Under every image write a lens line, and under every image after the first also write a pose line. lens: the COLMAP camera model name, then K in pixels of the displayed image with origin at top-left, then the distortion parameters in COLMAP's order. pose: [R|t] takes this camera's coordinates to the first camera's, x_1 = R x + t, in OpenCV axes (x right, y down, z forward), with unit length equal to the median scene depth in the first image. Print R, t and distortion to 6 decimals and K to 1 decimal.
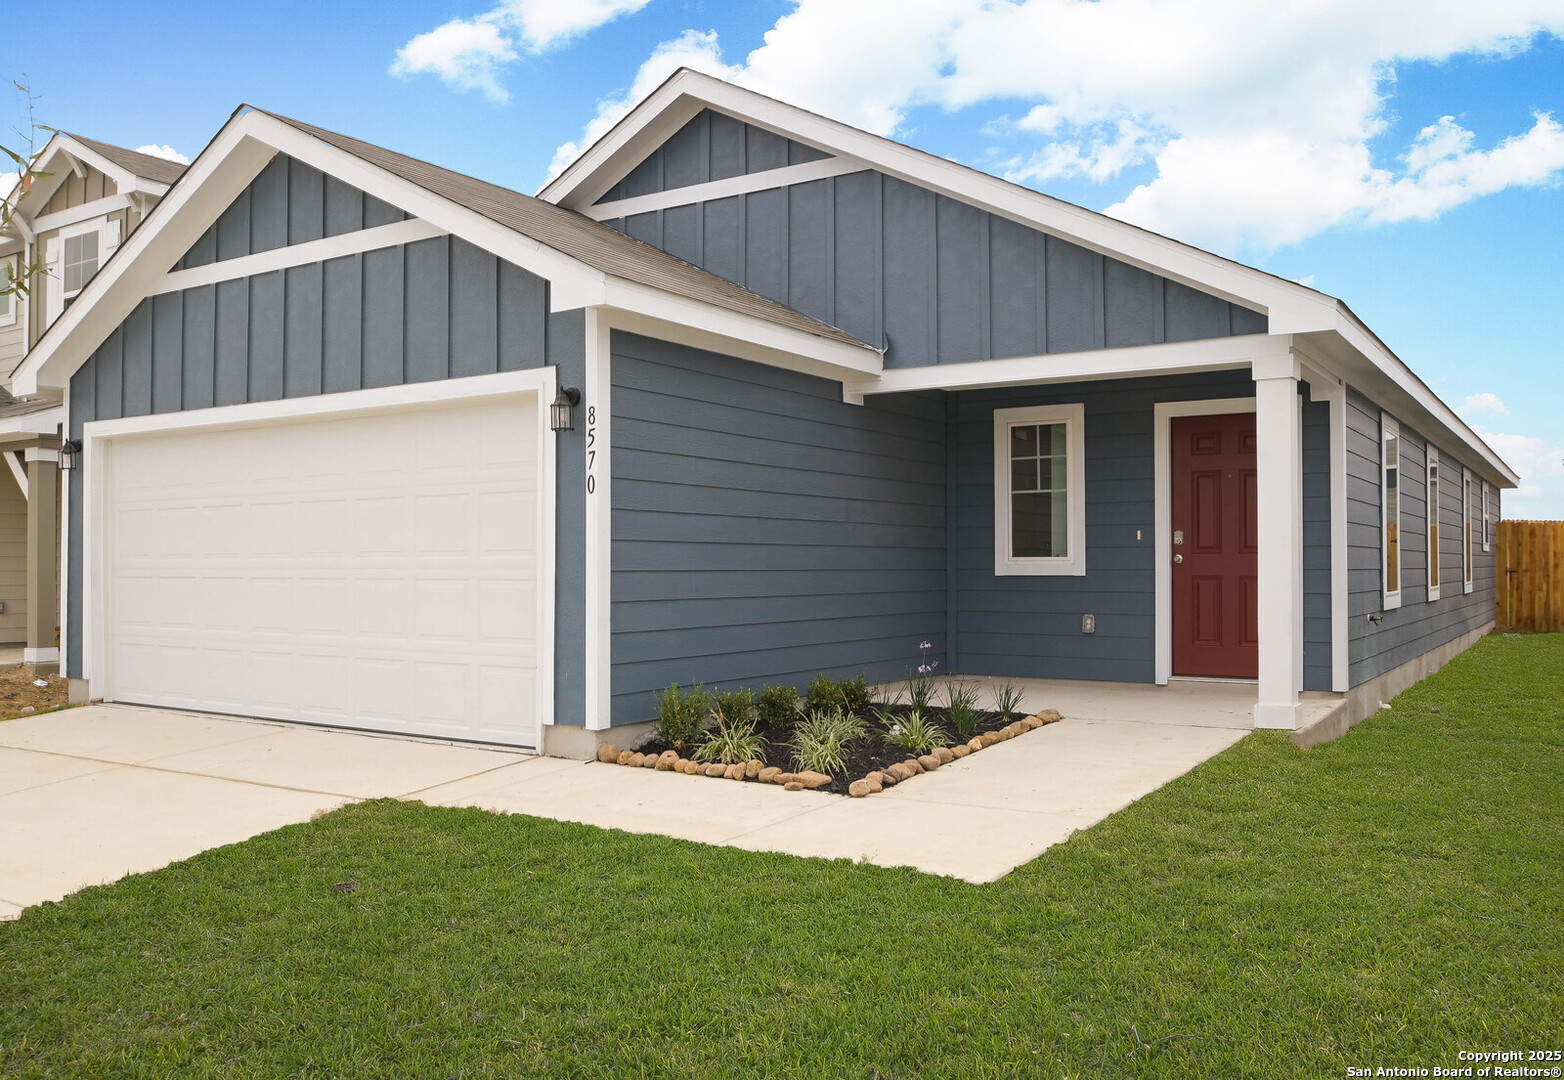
lens RADIAL K [[1279.2, 0, 768.5], [0, 1279.2, 544.5], [0, 0, 1]] dist [-0.048556, 0.011105]
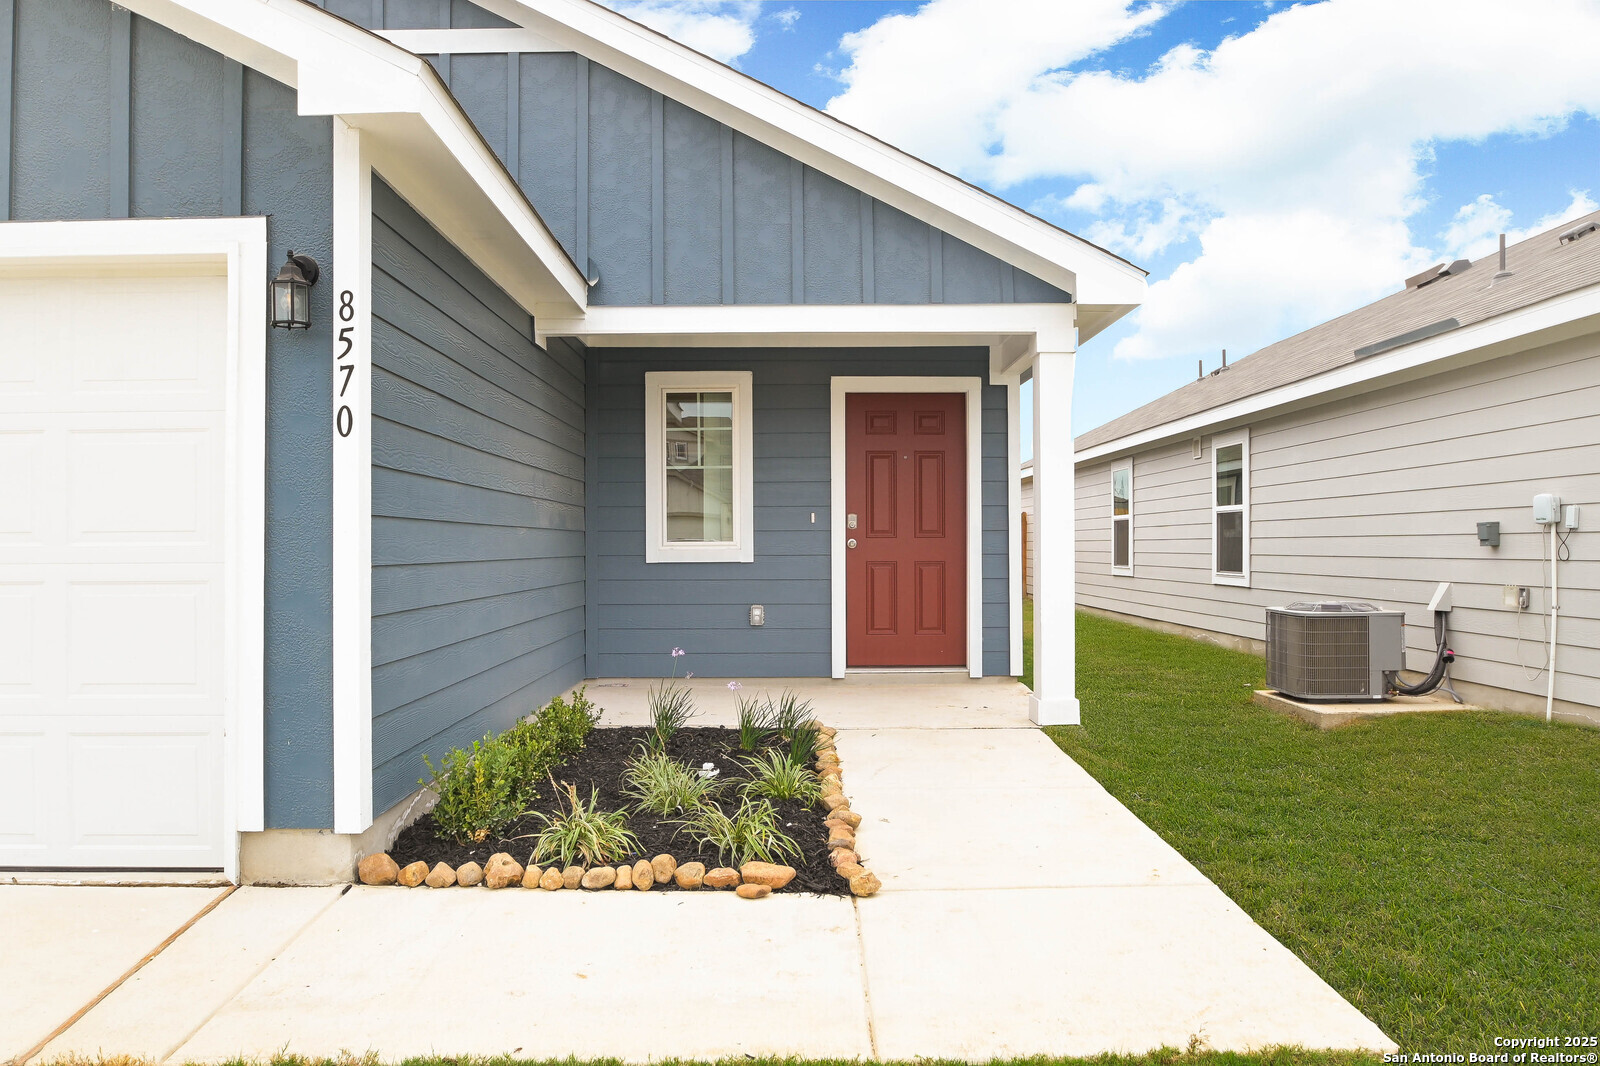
lens RADIAL K [[1146.4, 0, 789.2], [0, 1146.4, 535.8], [0, 0, 1]] dist [-0.054818, 0.011883]
pose [[0.832422, 0.002612, 0.554137, -0.202488], [-0.006488, 0.999966, 0.005033, 0.001793], [-0.554105, -0.007785, 0.832410, 0.347470]]
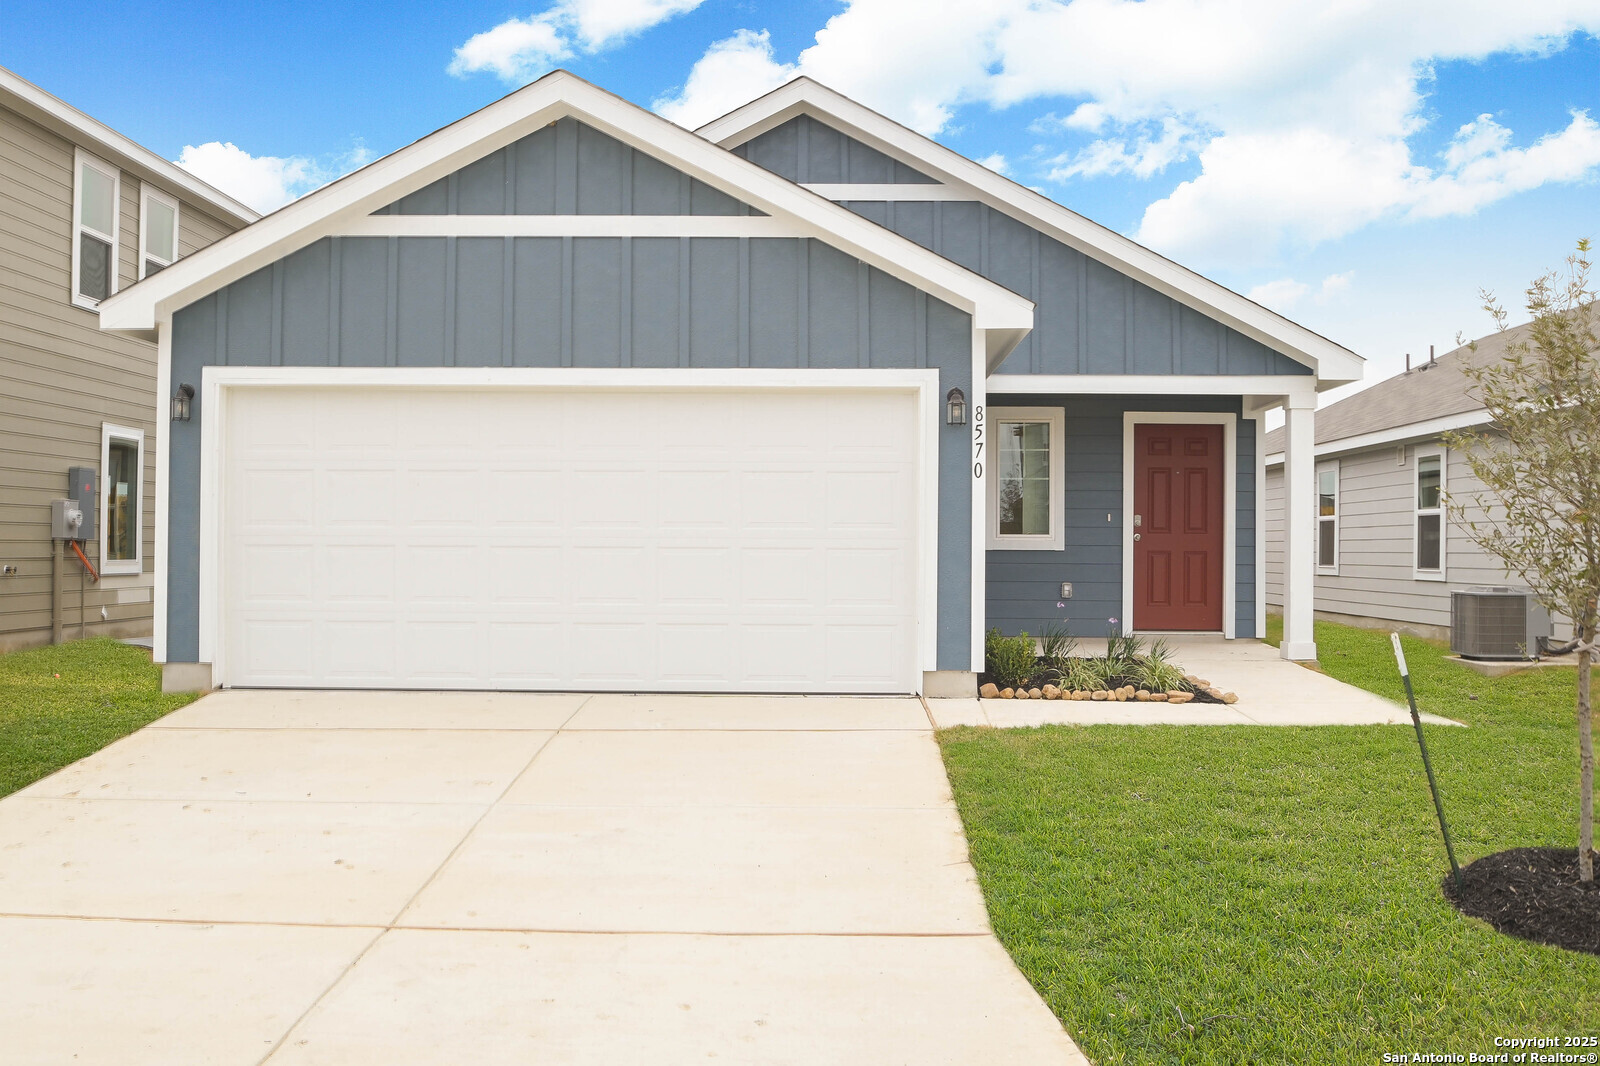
lens RADIAL K [[1554.4, 0, 803.5], [0, 1554.4, 529.8], [0, 0, 1]] dist [-0.075537, 0.000000]
pose [[0.848893, 0.013511, 0.528392, -0.825691], [-0.016734, 0.999859, 0.001318, 0.008088], [-0.528300, -0.009961, 0.848999, -0.128581]]
